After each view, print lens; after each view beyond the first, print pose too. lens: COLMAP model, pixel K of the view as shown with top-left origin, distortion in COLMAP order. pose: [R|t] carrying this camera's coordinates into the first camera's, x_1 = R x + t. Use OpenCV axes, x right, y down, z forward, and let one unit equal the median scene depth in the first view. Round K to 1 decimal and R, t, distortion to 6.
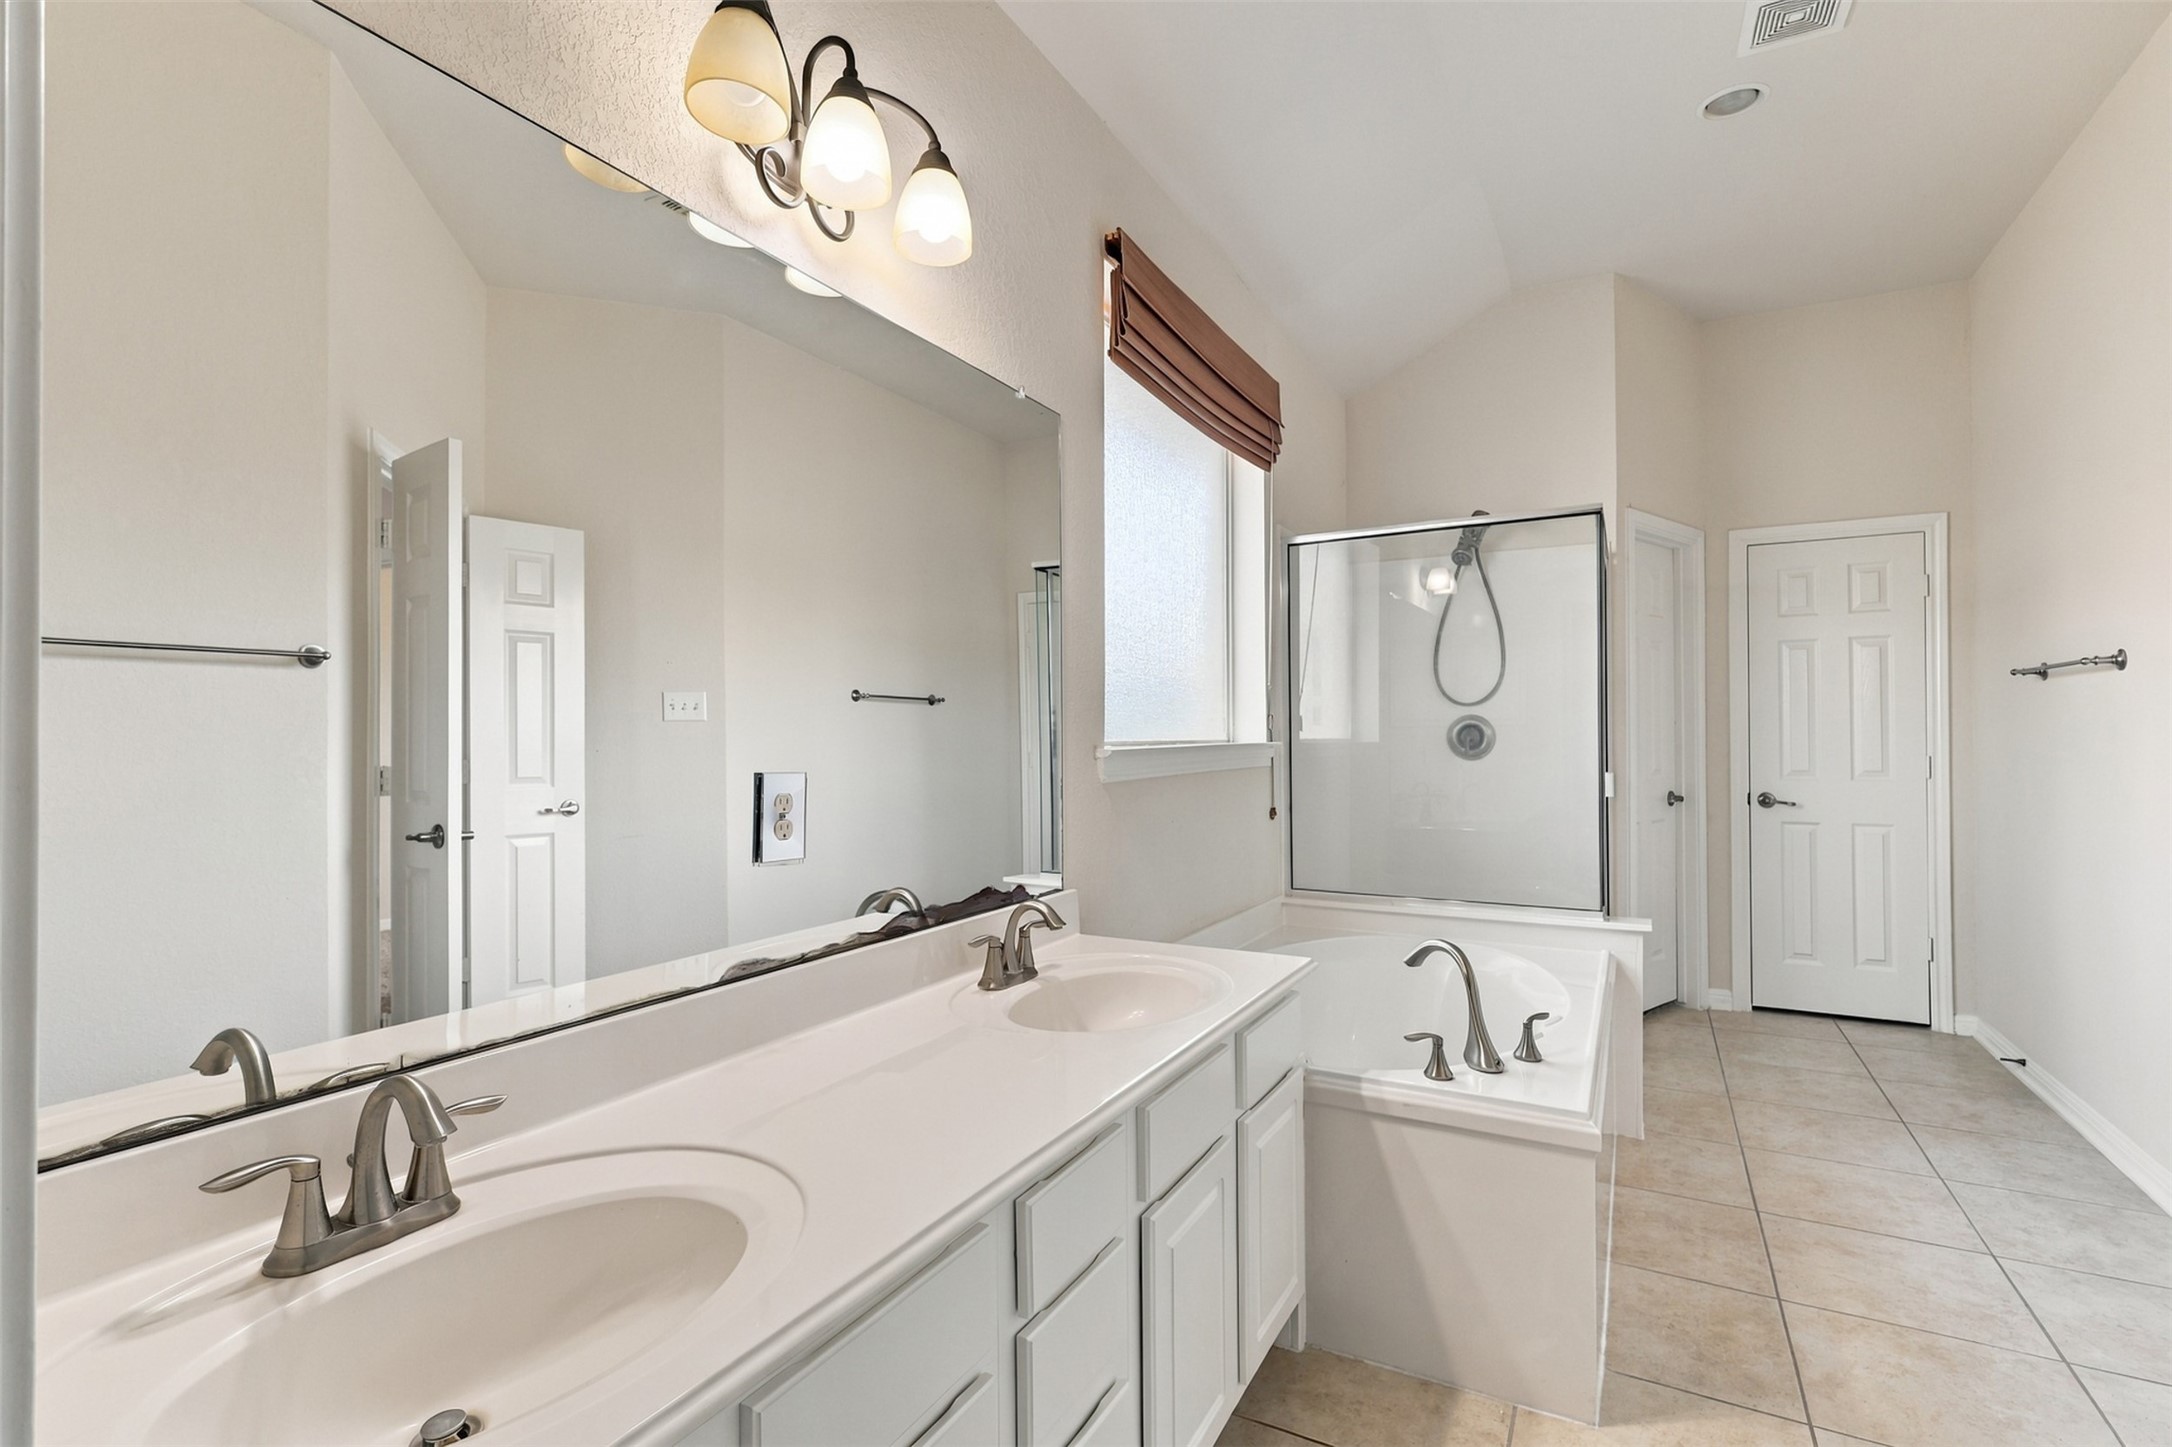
lens RADIAL K [[1005.2, 0, 1092.0], [0, 1005.2, 729.9], [0, 0, 1]] dist [0.000935, 0.000627]
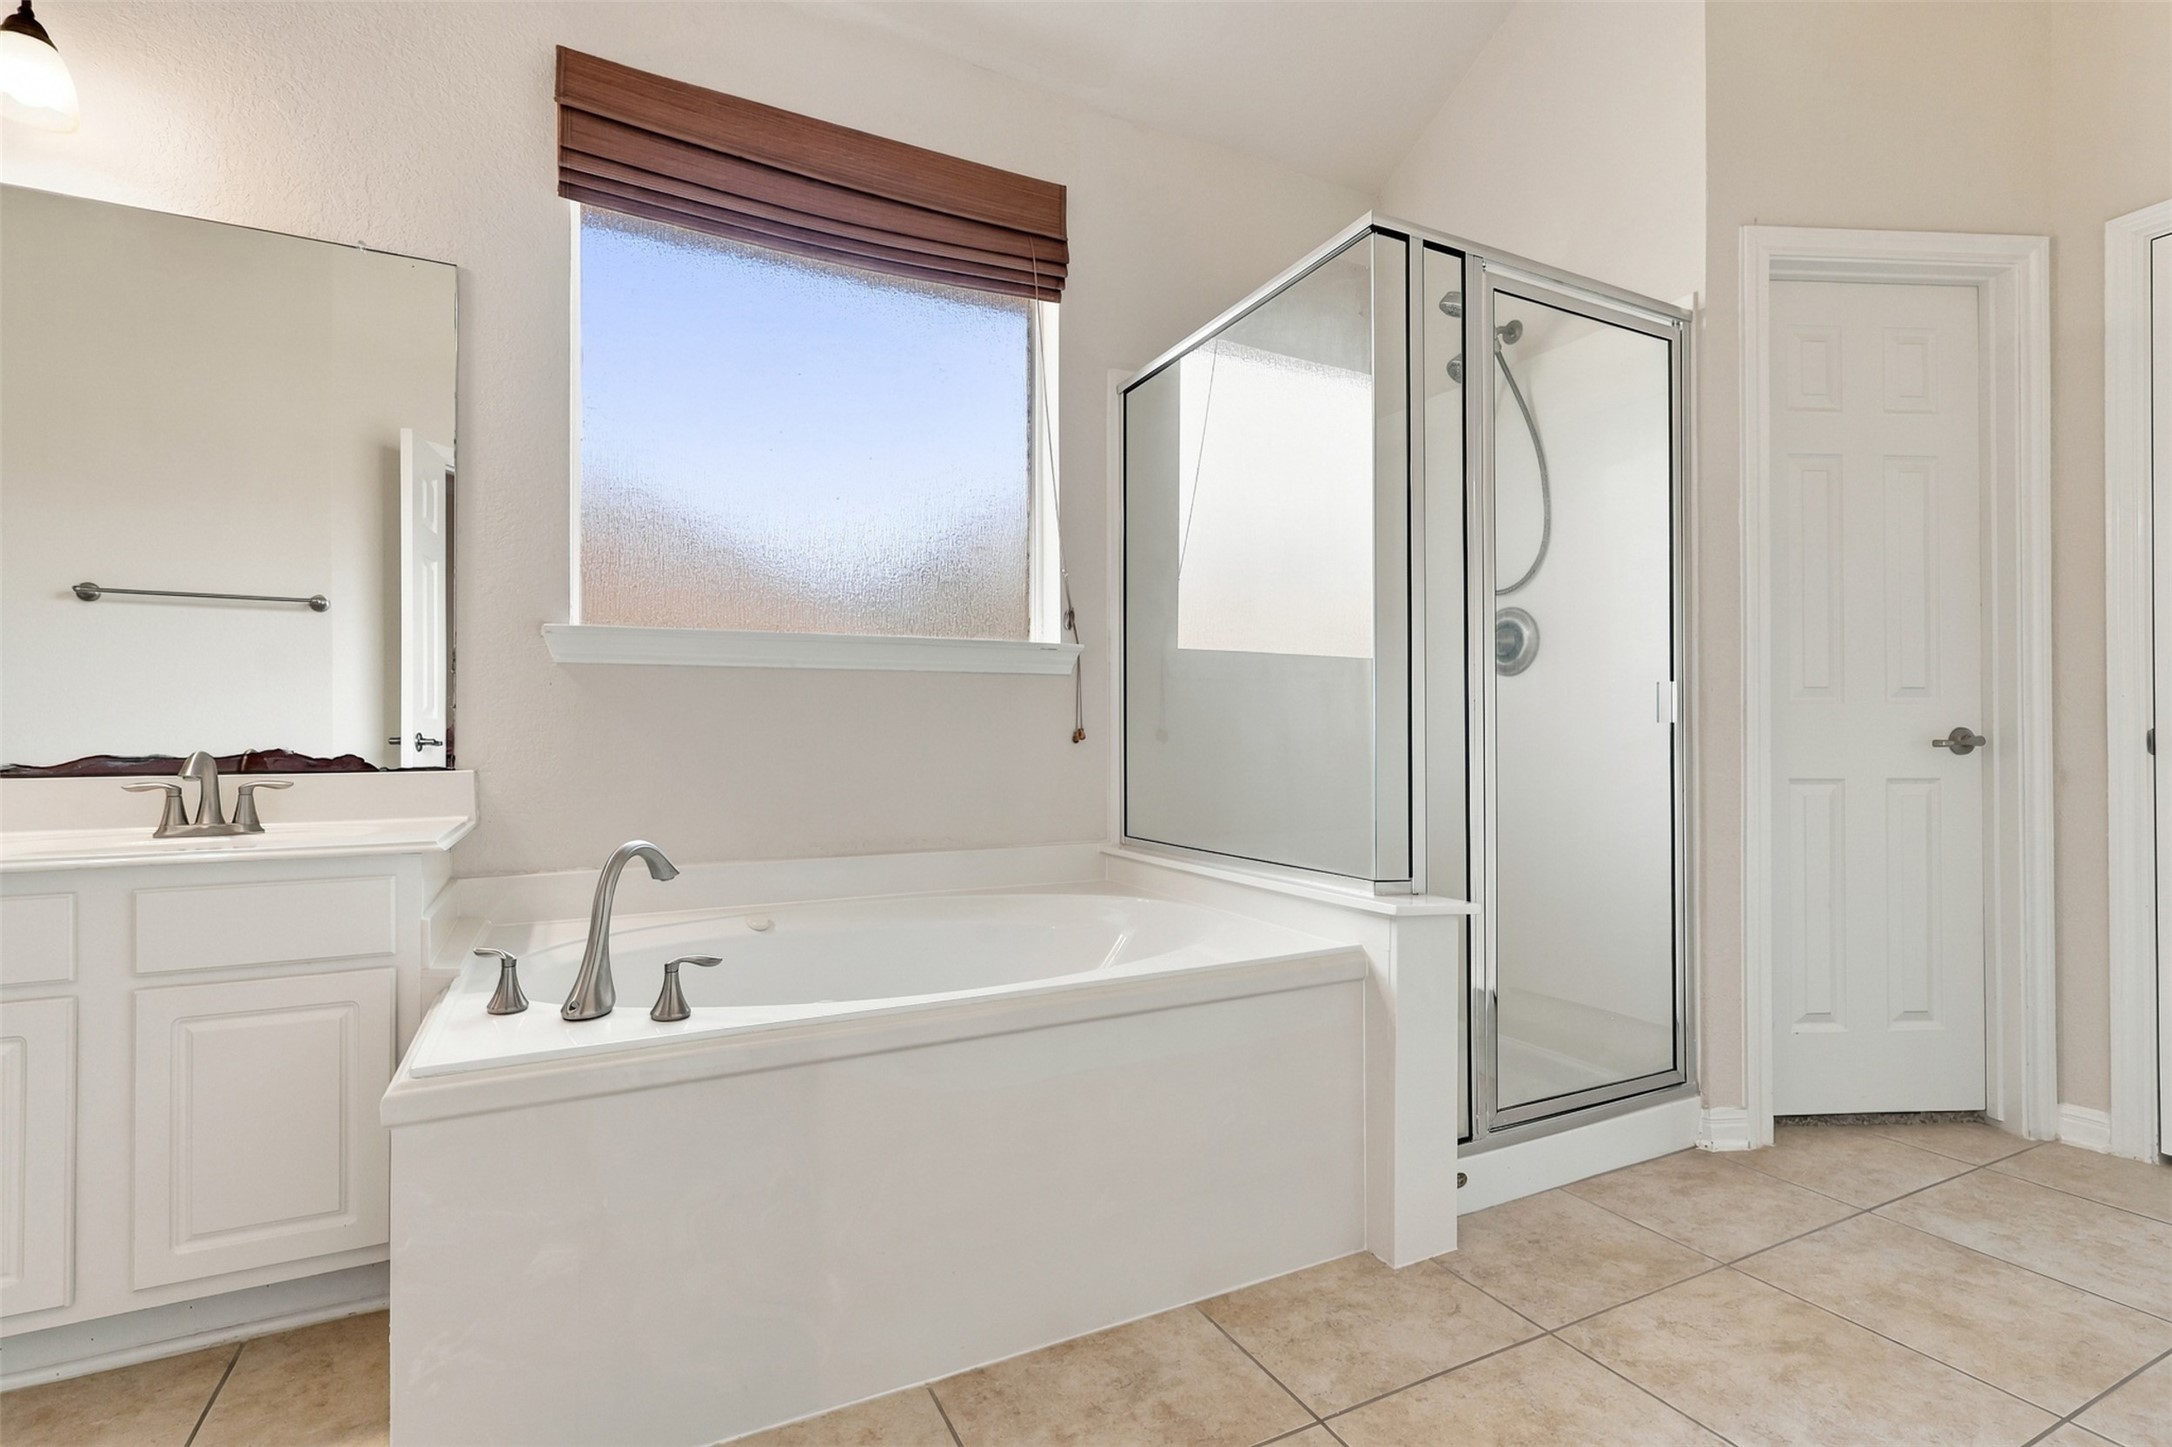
lens RADIAL K [[1005.2, 0, 1093.8], [0, 1005.2, 730.6], [0, 0, 1]] dist [0.000935, 0.000627]
pose [[0.823477, -0.004784, -0.567330, 0.688029], [0.003037, 0.999987, -0.004025, 0.087856], [0.567342, 0.001592, 0.823481, 0.387004]]
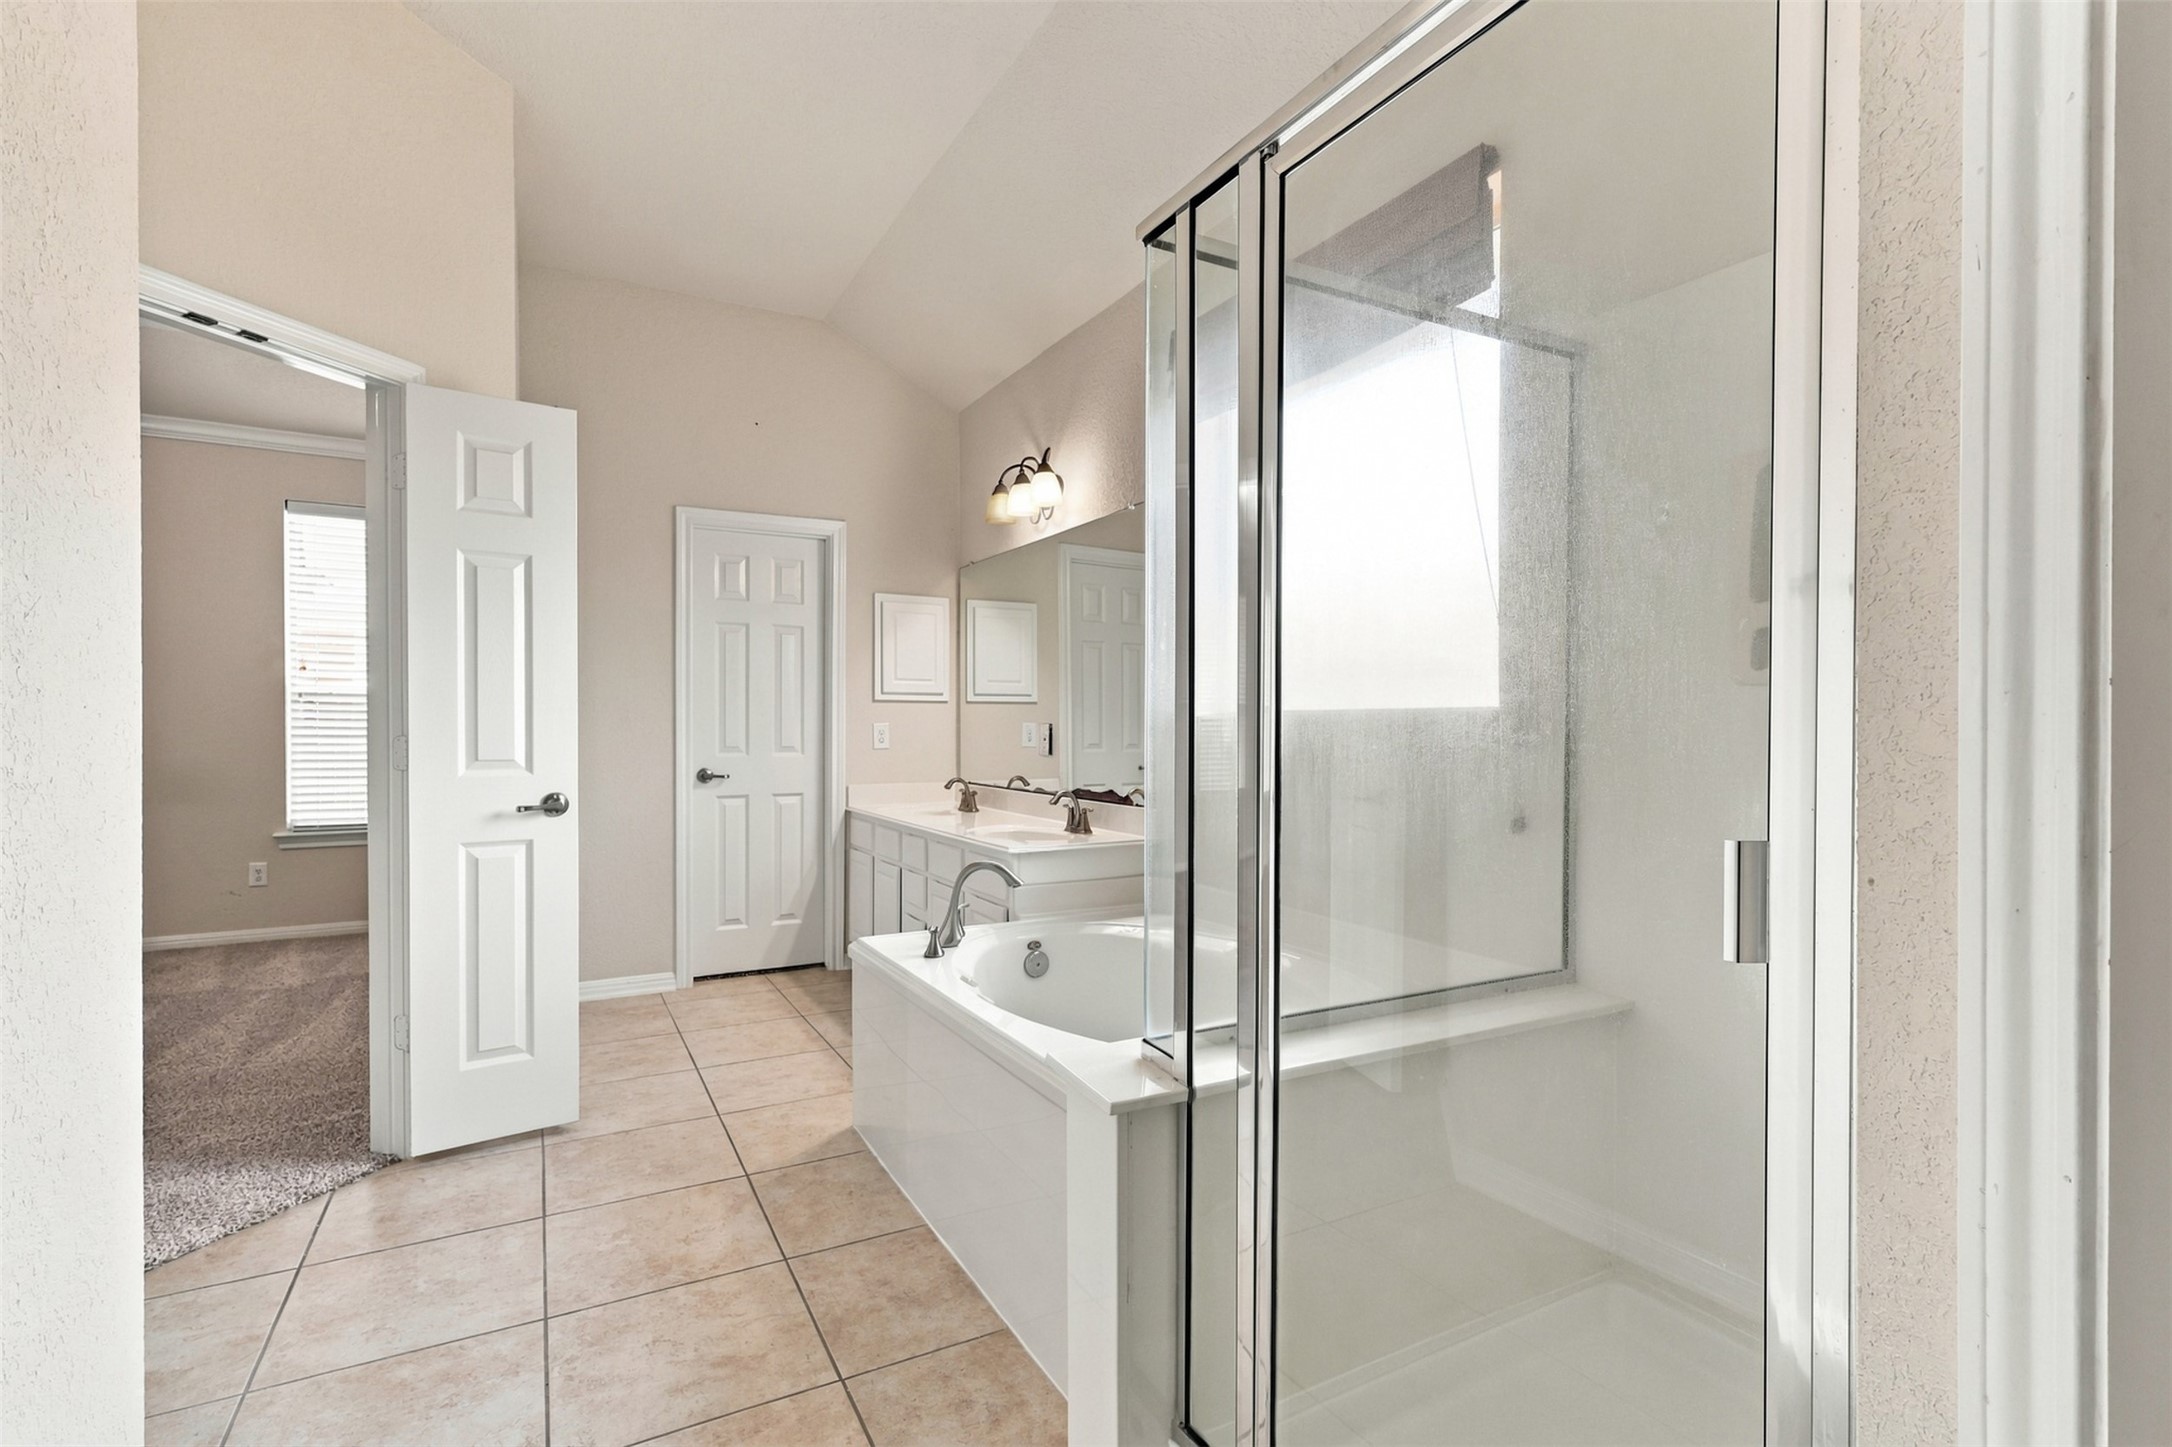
lens RADIAL K [[1005.2, 0, 1084.3], [0, 1005.2, 728.4], [0, 0, 1]] dist [0.000935, 0.000627]
pose [[-0.541887, 0.005378, -0.840434, 0.912337], [0.005957, 0.999979, 0.002558, 0.022065], [0.840430, -0.003620, -0.541908, 1.203463]]
